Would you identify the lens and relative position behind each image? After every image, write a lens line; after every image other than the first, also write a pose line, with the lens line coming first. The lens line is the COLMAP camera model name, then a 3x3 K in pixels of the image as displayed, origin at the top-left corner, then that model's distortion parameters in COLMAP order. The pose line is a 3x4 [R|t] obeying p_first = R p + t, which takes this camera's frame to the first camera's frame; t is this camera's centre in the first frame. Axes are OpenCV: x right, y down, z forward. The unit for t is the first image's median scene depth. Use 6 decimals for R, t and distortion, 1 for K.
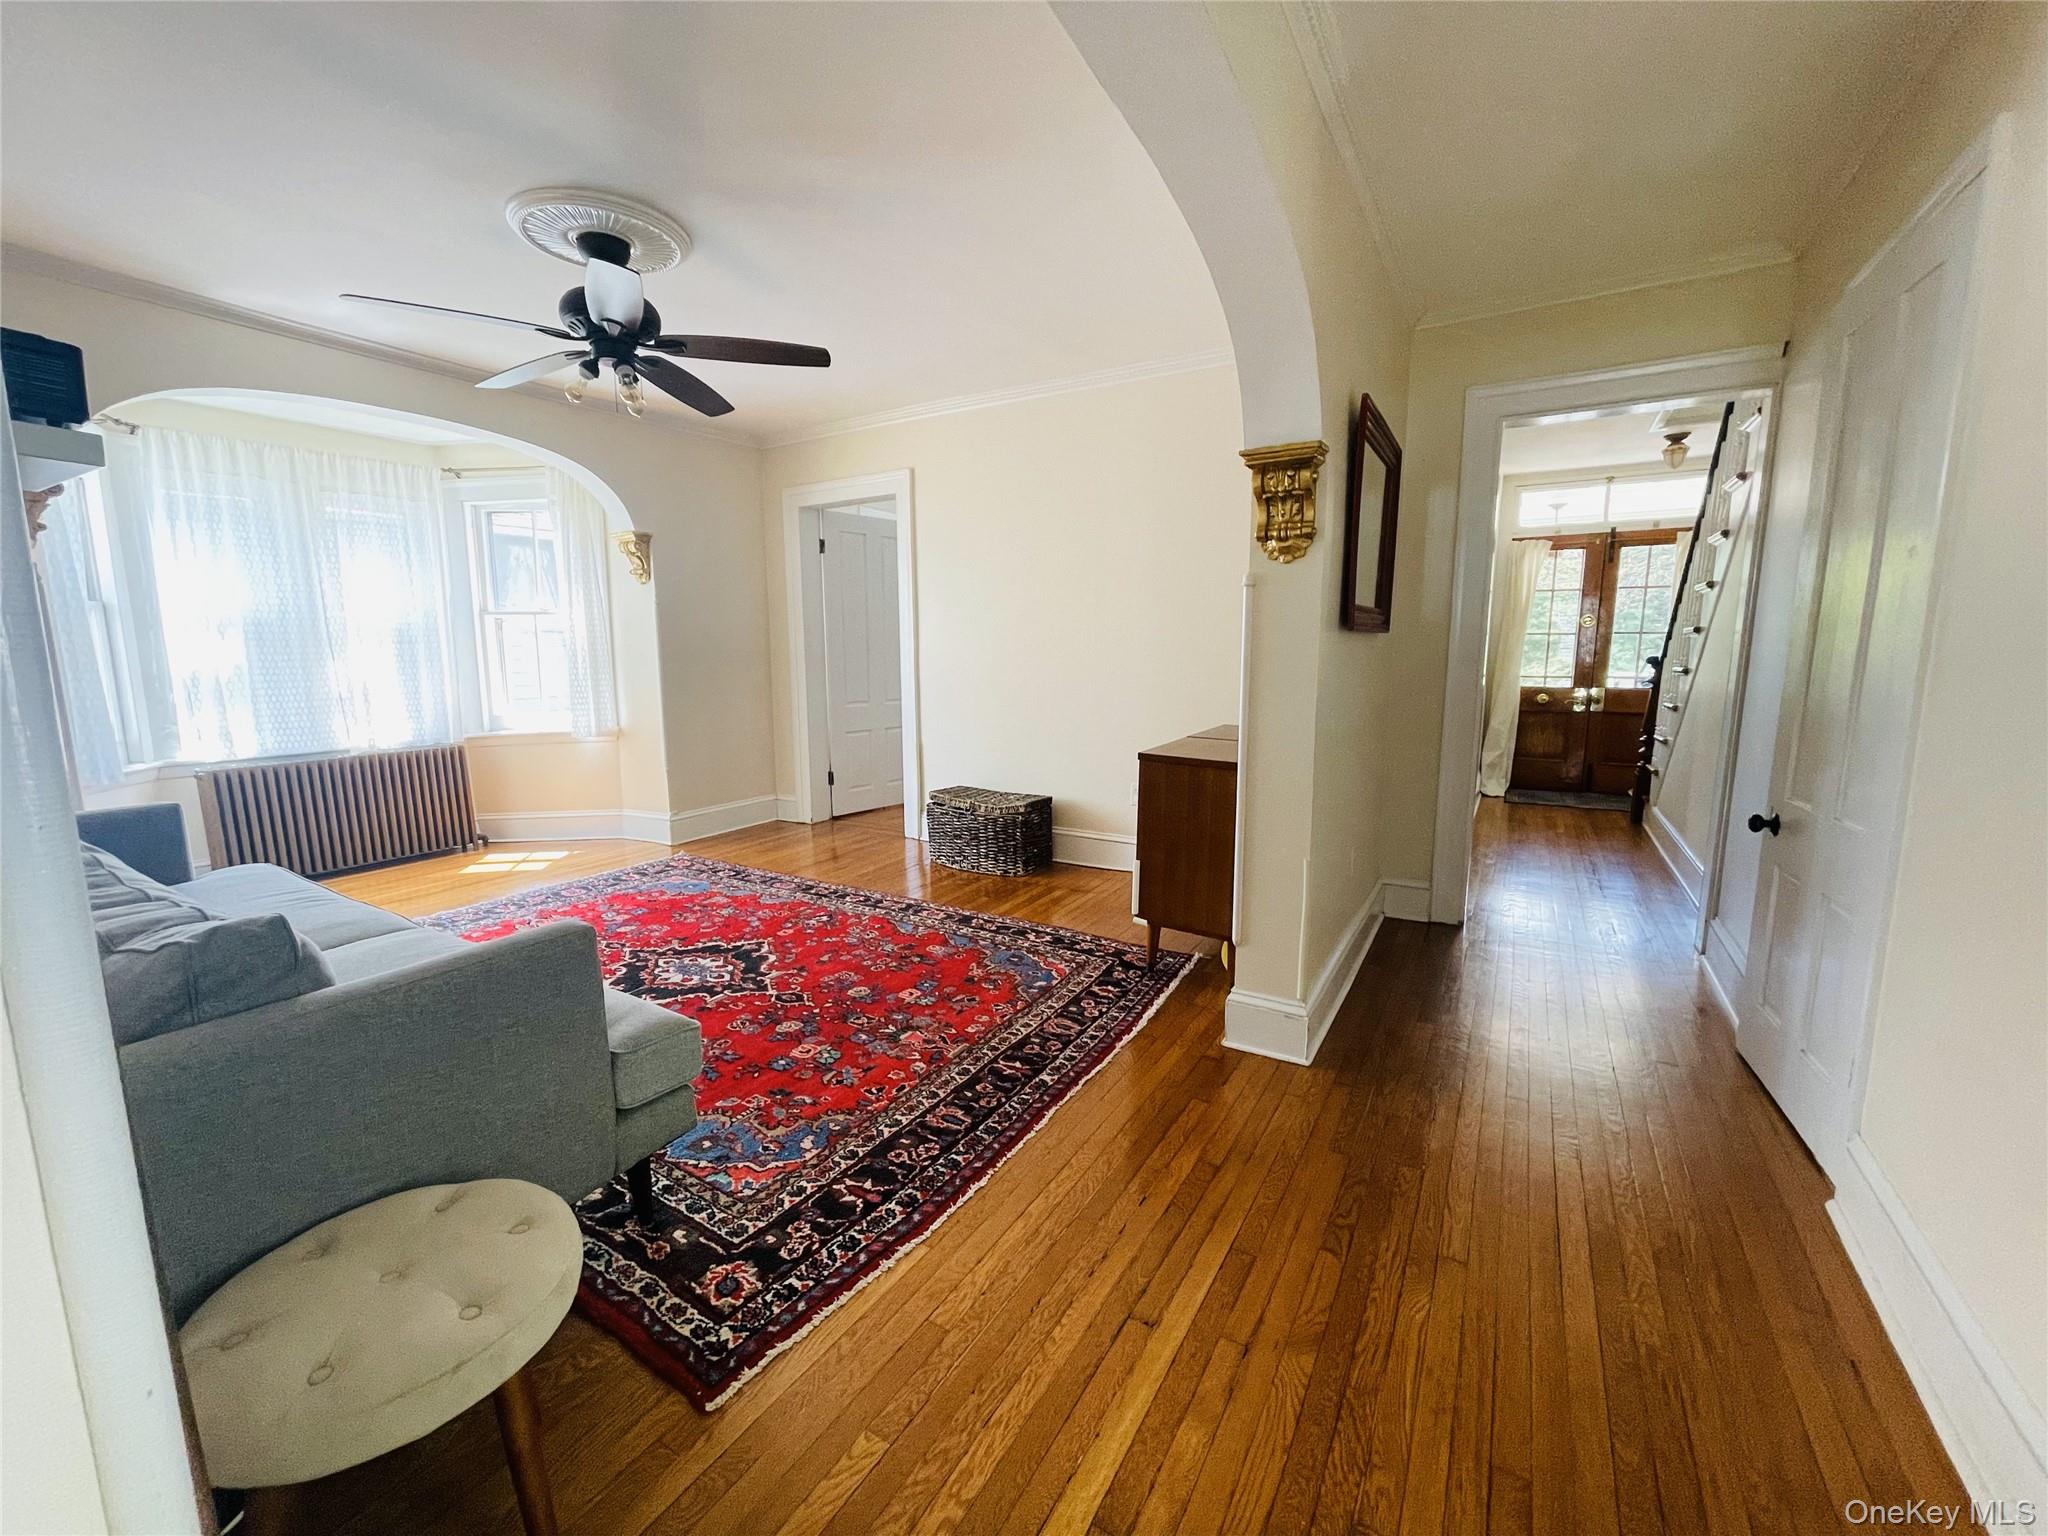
lens RADIAL K [[820.6, 0, 1017.4], [0, 820.6, 761.5], [0, 0, 1]] dist [0.002088, 0.000081]
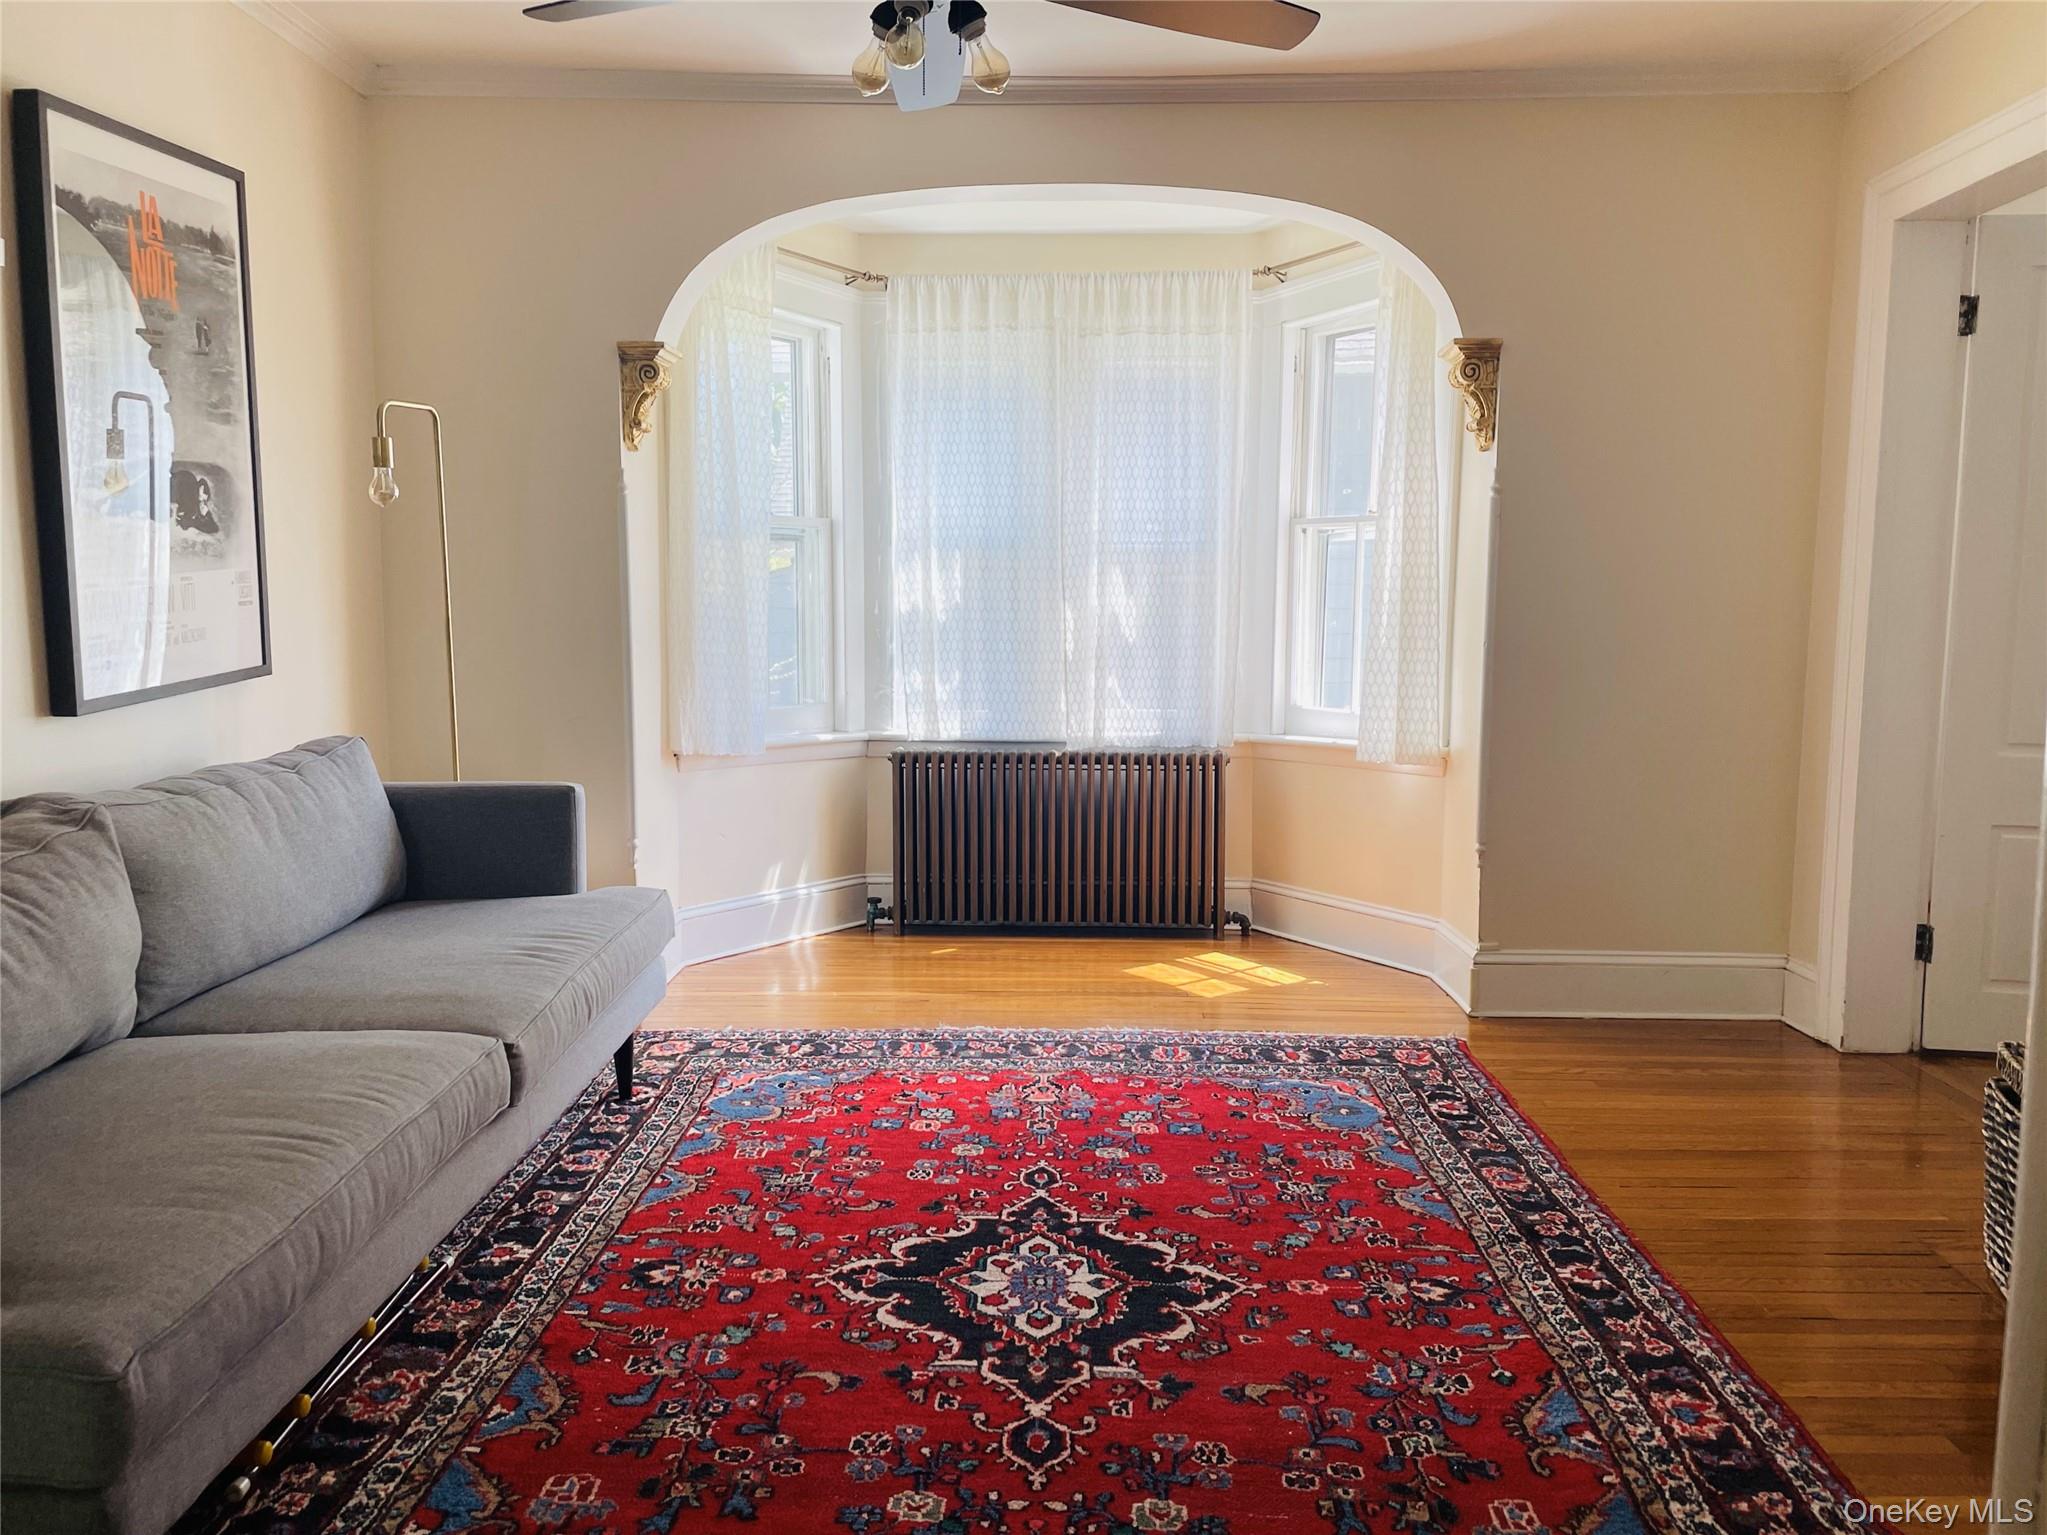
lens RADIAL K [[1595.6, 0, 1014.4], [0, 1595.6, 758.8], [0, 0, 1]] dist [0.052733, -0.045782]
pose [[0.505484, 0.104090, -0.856535, 0.303179], [-0.132072, 0.990333, 0.042408, -0.065743], [0.852668, 0.091687, 0.514344, 0.458997]]
